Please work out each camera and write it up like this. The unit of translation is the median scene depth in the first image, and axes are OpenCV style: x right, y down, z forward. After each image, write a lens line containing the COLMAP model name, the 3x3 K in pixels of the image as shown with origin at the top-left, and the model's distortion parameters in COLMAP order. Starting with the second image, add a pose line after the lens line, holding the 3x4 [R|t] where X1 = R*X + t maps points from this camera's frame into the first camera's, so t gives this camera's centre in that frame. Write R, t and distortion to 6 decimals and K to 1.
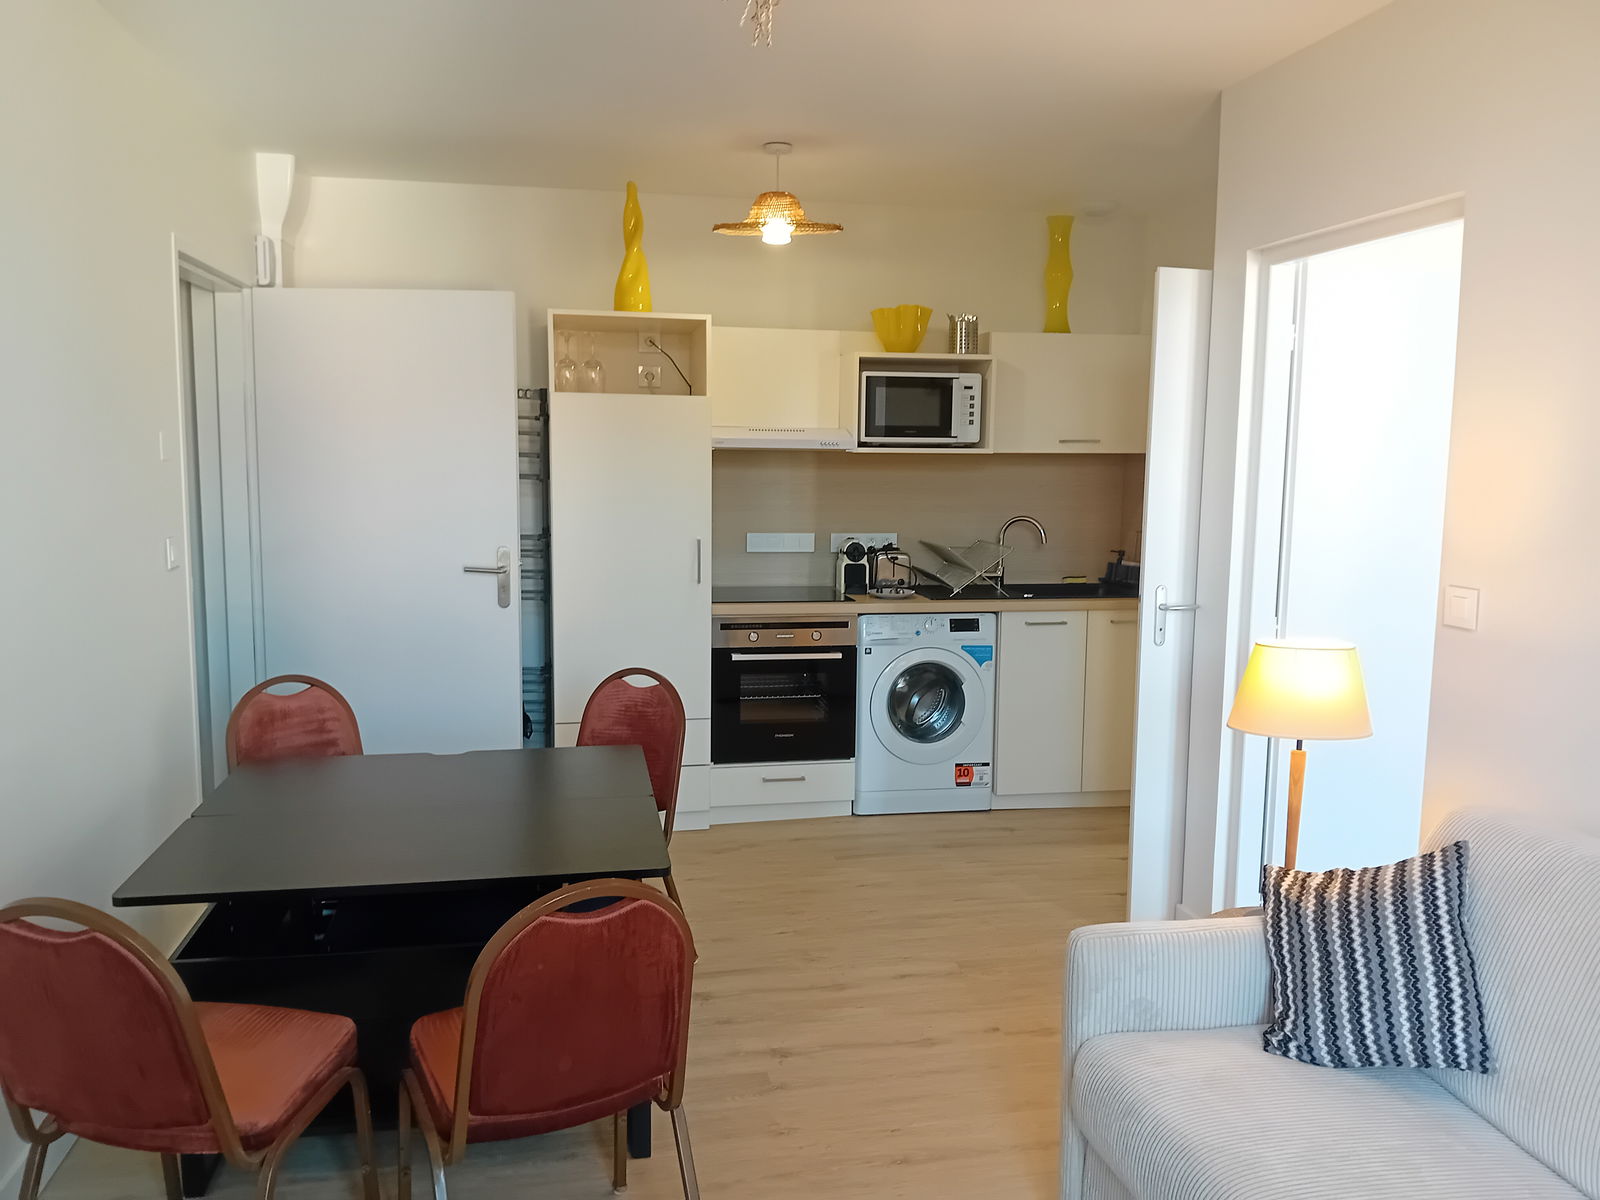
lens RADIAL K [[1255.9, 0, 801.6], [0, 1255.9, 579.9], [0, 0, 1]] dist [0.090131, -0.197178]
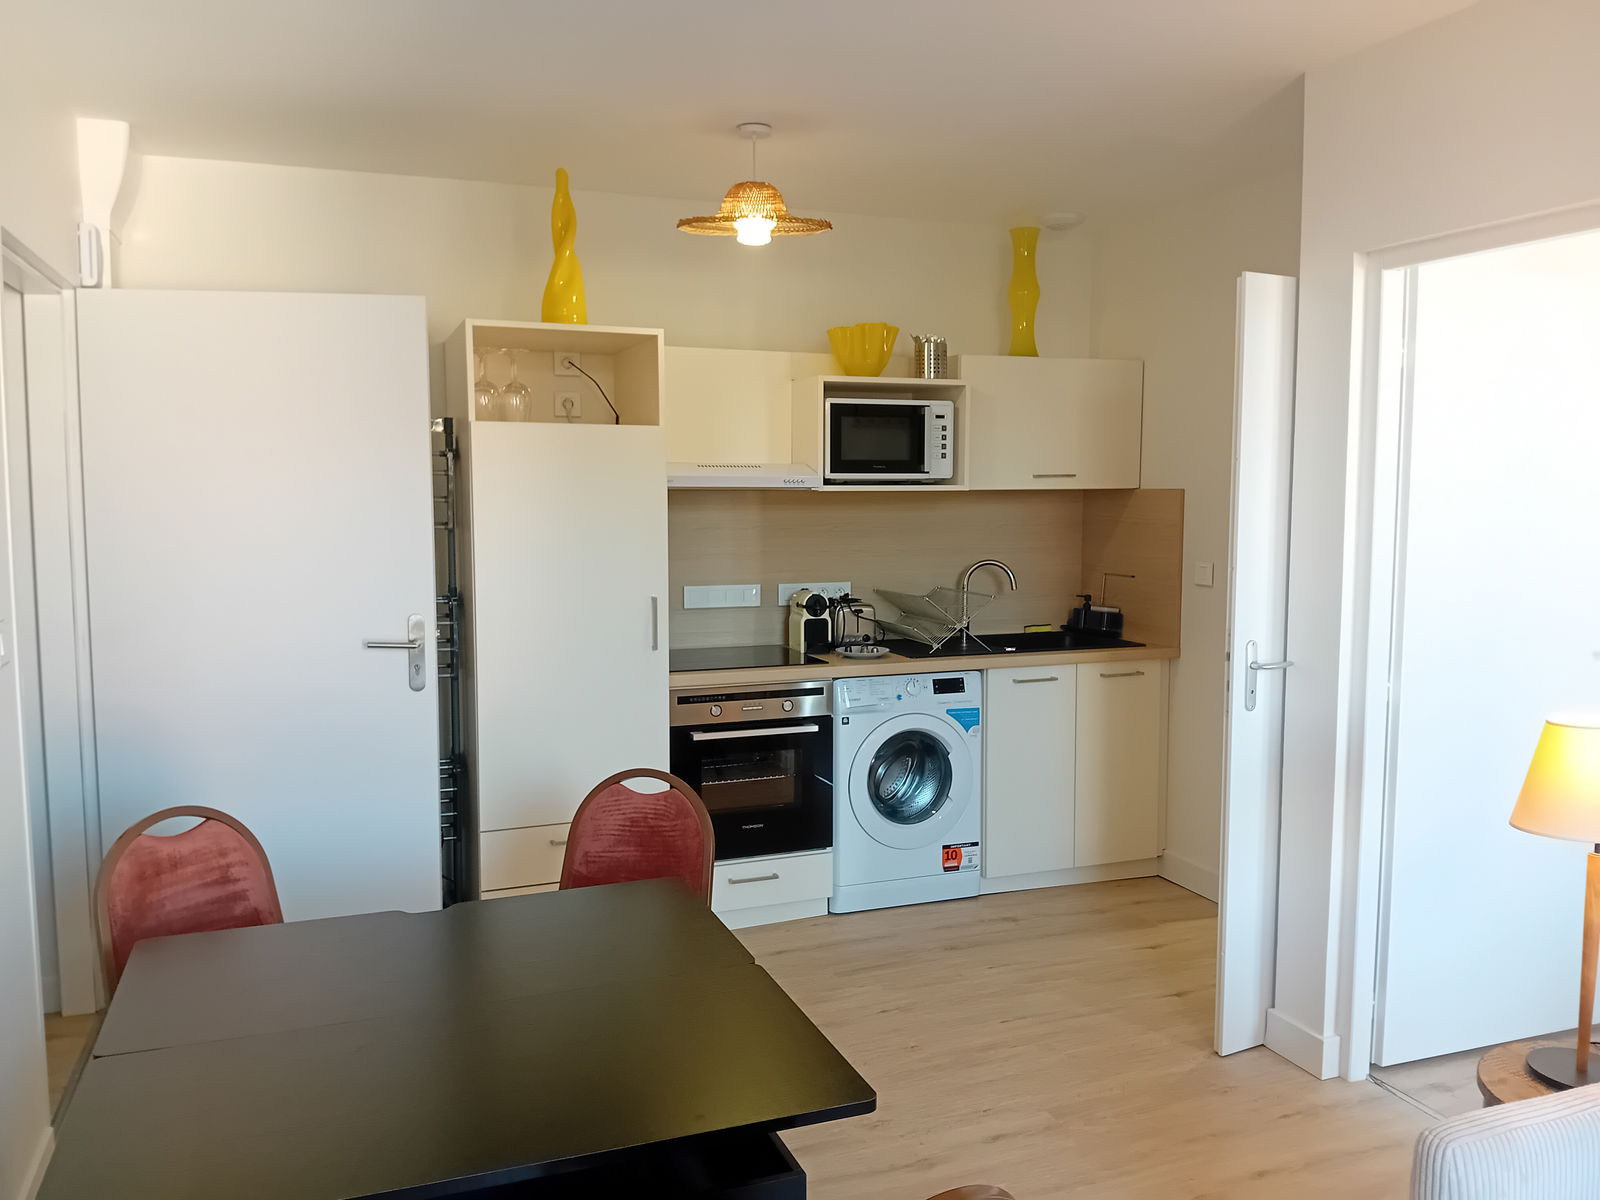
lens RADIAL K [[1255.9, 0, 801.6], [0, 1255.9, 579.9], [0, 0, 1]] dist [0.090131, -0.197178]
pose [[0.983684, -0.024834, 0.178180, -0.127775], [0.030252, 0.999157, -0.027753, -0.016913], [-0.177341, 0.032691, 0.983606, 0.156740]]
